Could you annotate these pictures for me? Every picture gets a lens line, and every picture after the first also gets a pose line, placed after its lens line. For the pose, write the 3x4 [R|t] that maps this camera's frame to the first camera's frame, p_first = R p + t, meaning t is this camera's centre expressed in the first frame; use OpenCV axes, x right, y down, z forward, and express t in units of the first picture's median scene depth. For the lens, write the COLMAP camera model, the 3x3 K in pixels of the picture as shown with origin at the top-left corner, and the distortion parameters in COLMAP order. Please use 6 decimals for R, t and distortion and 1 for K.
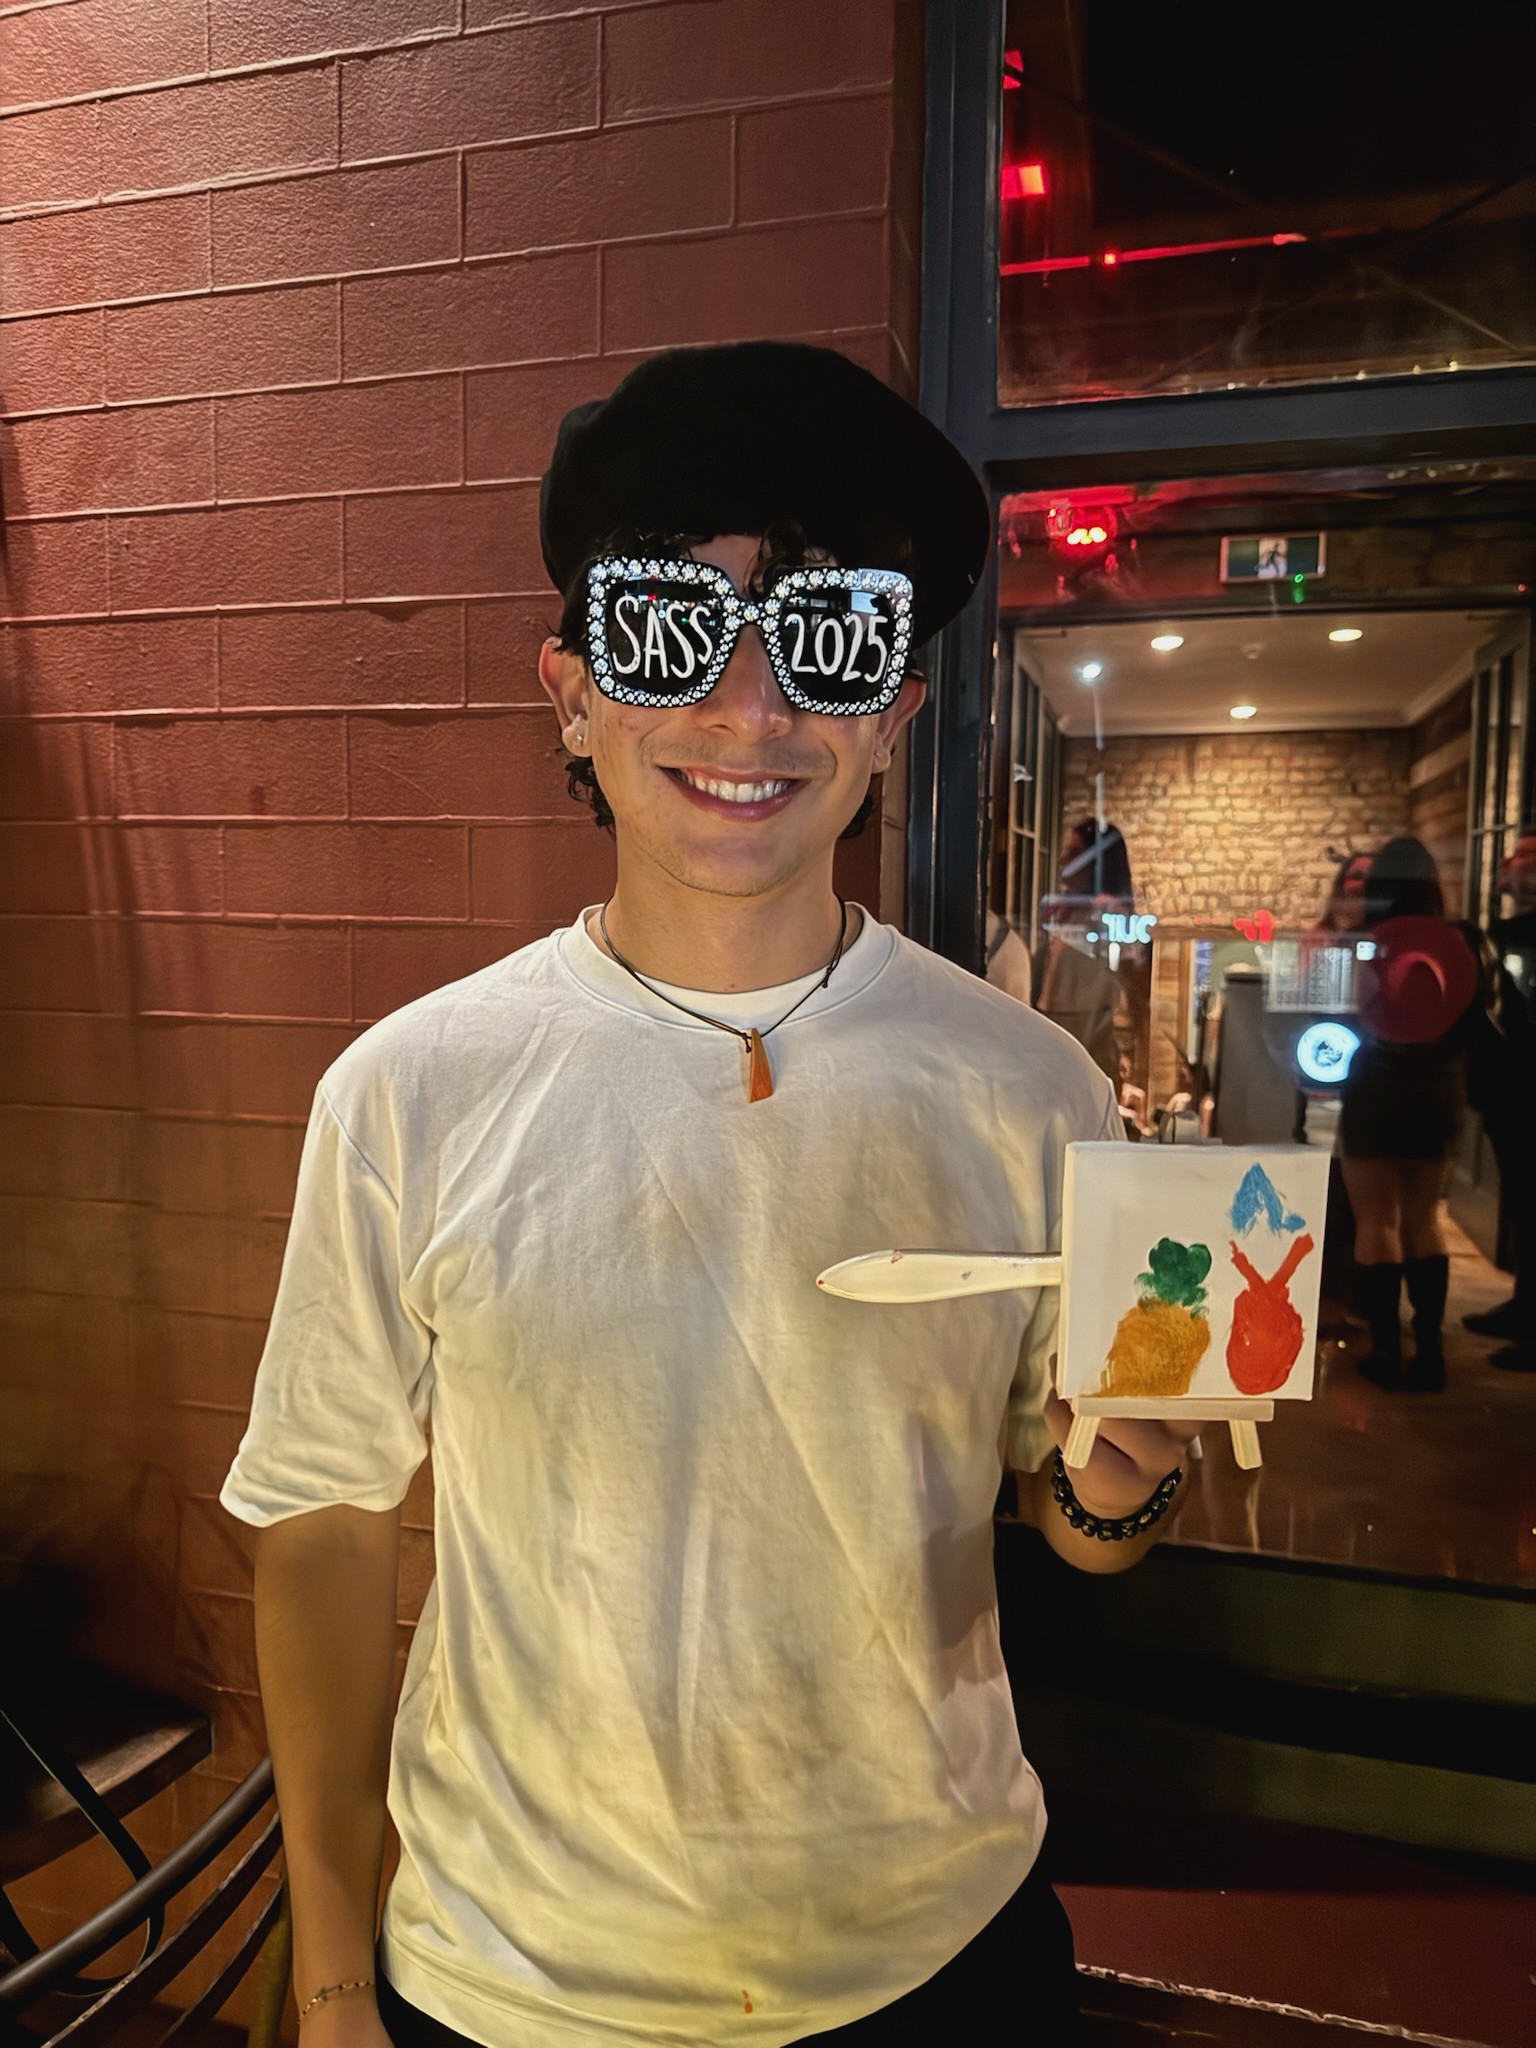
lens RADIAL K [[1460.7, 0, 768.5], [0, 1460.7, 1042.4], [0, 0, 1]] dist [0.034014, -0.063726]
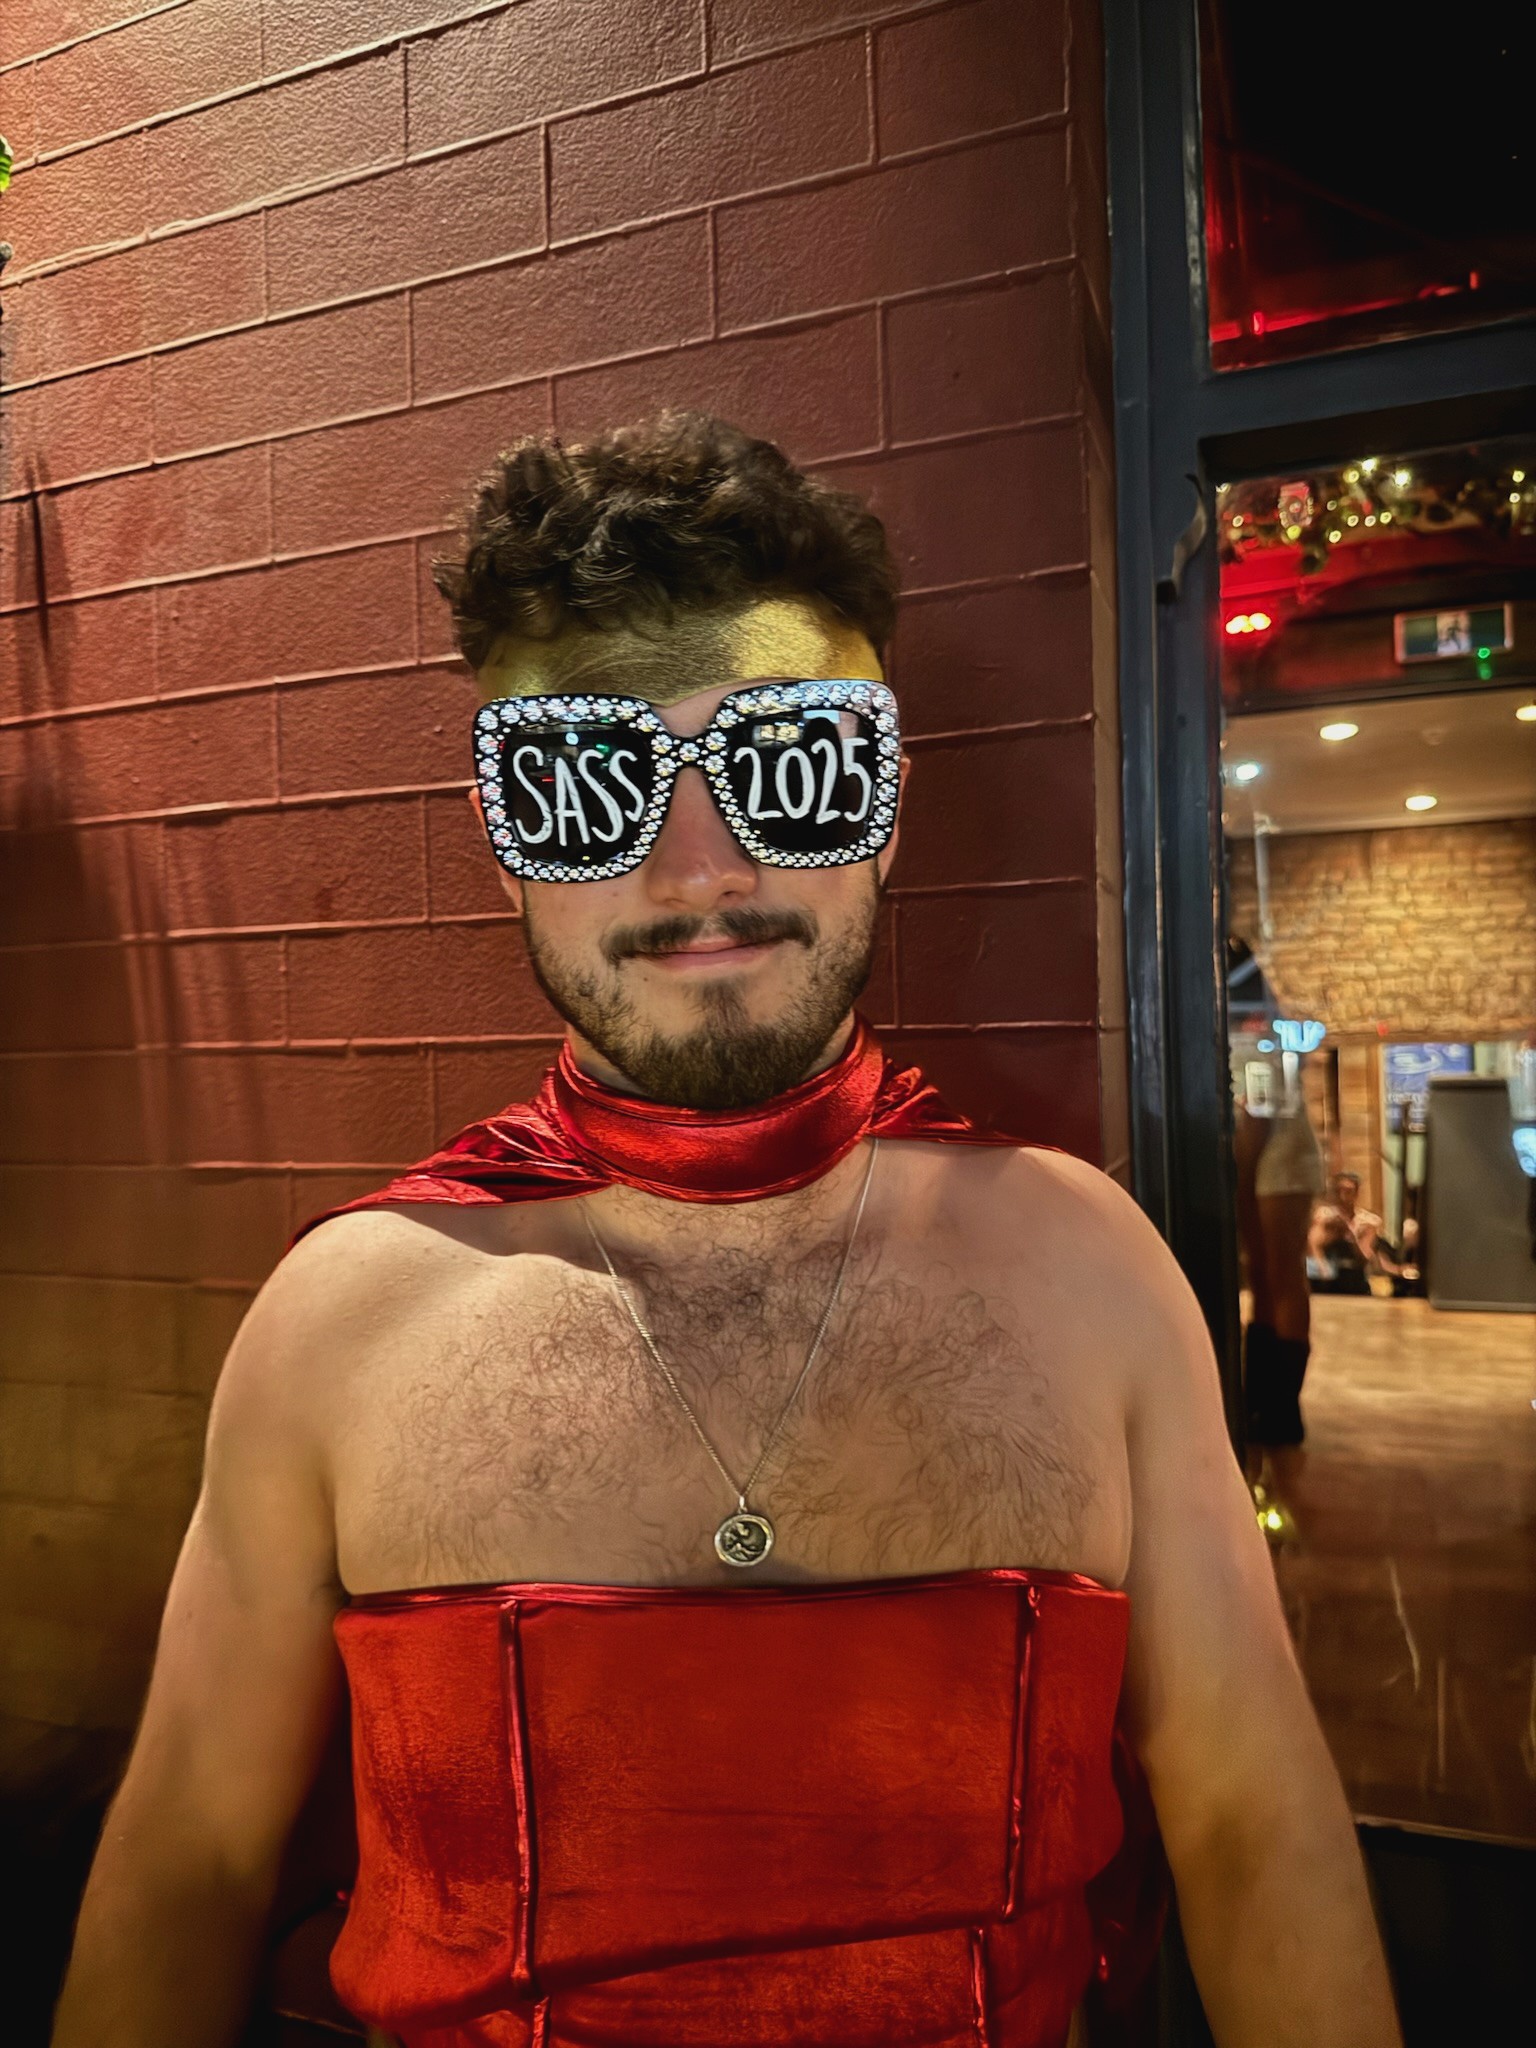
lens RADIAL K [[1460.7, 0, 768.5], [0, 1460.7, 1042.4], [0, 0, 1]] dist [0.034014, -0.063726]
pose [[0.994033, -0.037992, -0.102248, -0.014661], [0.028987, 0.995685, -0.088155, -0.006124], [0.105156, 0.084666, 0.990845, 0.203158]]
